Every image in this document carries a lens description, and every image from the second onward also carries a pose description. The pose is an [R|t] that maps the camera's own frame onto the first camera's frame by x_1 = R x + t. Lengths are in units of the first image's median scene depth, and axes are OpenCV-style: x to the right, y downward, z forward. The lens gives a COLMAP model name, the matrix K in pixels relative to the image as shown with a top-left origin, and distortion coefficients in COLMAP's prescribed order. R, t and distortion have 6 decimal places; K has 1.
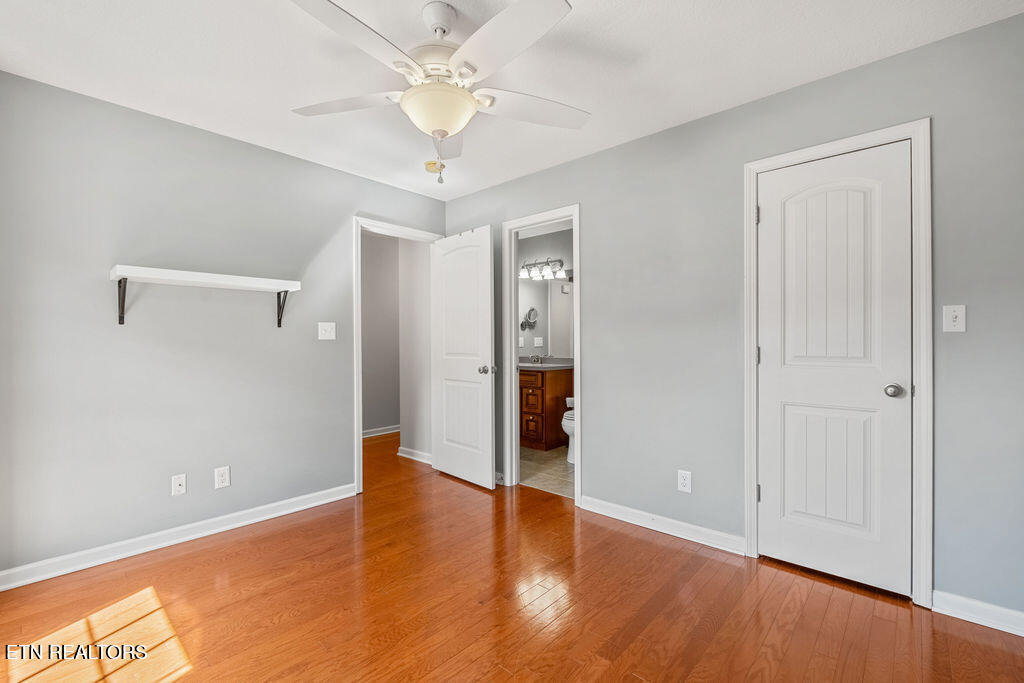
lens RADIAL K [[452.3, 0, 508.9], [0, 452.3, 343.4], [0, 0, 1]] dist [-0.000515, -0.000032]
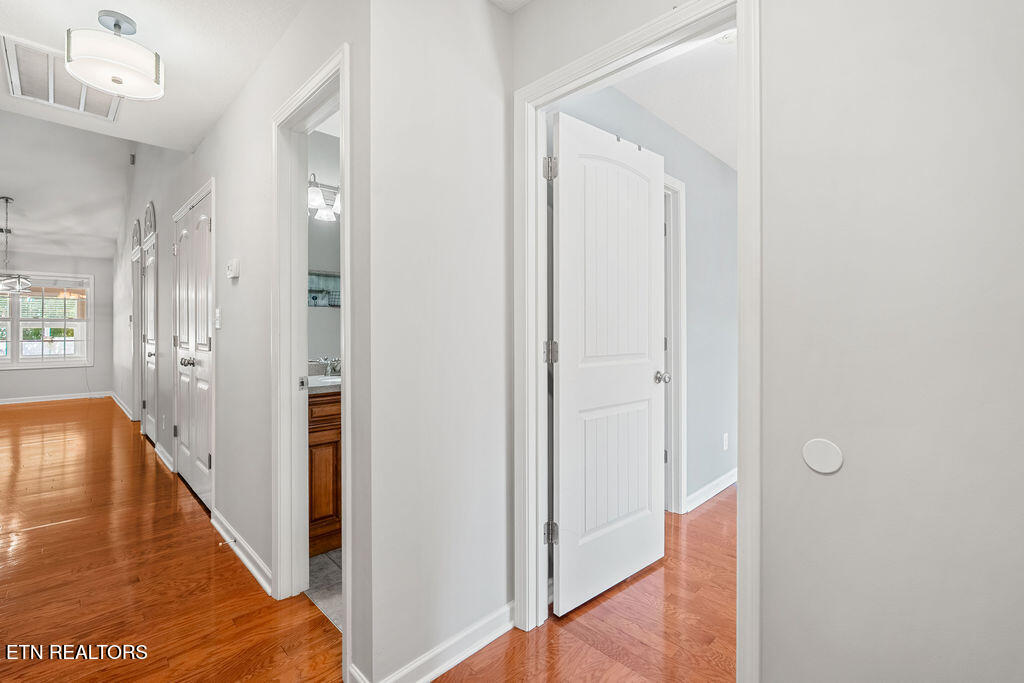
lens RADIAL K [[475.1, 0, 511.8], [0, 475.1, 326.9], [0, 0, 1]] dist [-0.000989, -0.000243]
pose [[0.072442, 0.005678, 0.997356, -0.685272], [0.013794, 0.999882, -0.006694, -0.008945], [-0.997277, 0.014243, 0.072355, 1.090014]]
